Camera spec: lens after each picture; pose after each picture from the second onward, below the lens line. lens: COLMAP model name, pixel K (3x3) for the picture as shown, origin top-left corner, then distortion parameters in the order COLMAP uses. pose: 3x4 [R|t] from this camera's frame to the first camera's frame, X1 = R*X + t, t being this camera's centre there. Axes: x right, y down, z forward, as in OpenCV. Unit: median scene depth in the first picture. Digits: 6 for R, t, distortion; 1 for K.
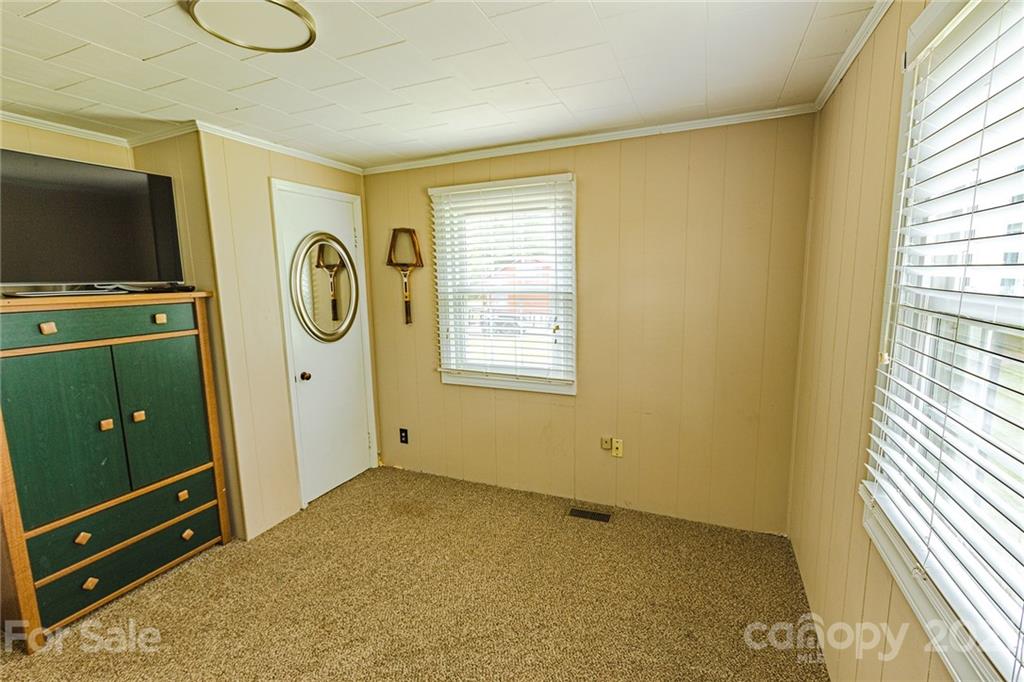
lens RADIAL K [[460.1, 0, 512.0], [0, 460.1, 341.0], [0, 0, 1]] dist [0.000317, -0.000068]
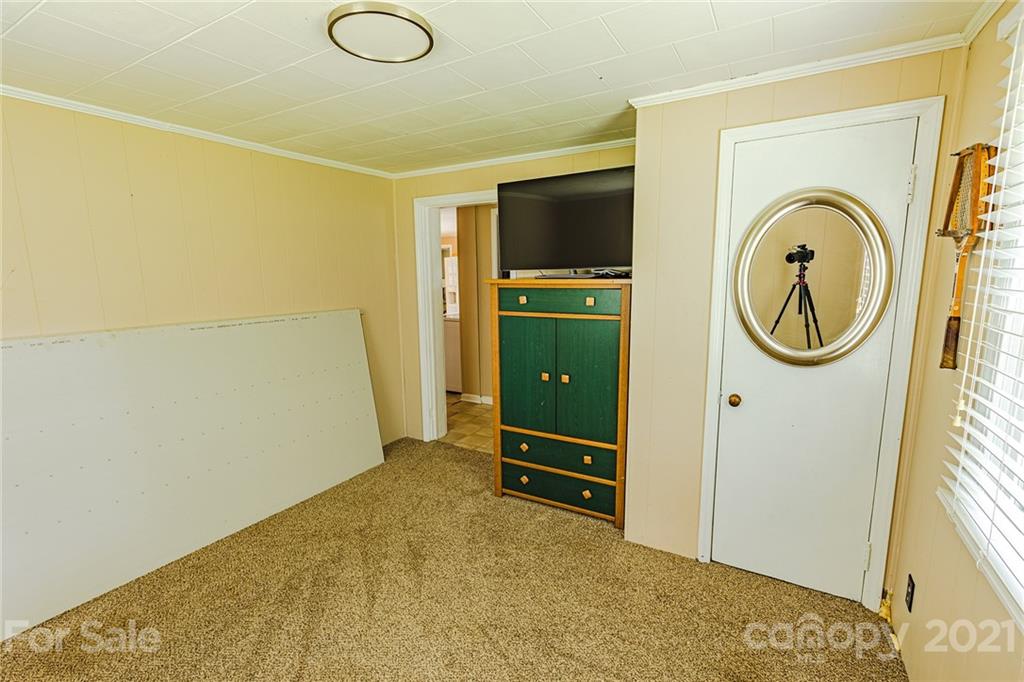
lens RADIAL K [[459.4, 0, 513.0], [0, 459.4, 345.5], [0, 0, 1]] dist [0.001465, 0.000254]
pose [[-0.115006, 0.176315, -0.977592, 0.365054], [-0.125799, 0.973614, 0.190397, -0.130517], [0.985367, 0.144877, -0.089791, 0.906324]]
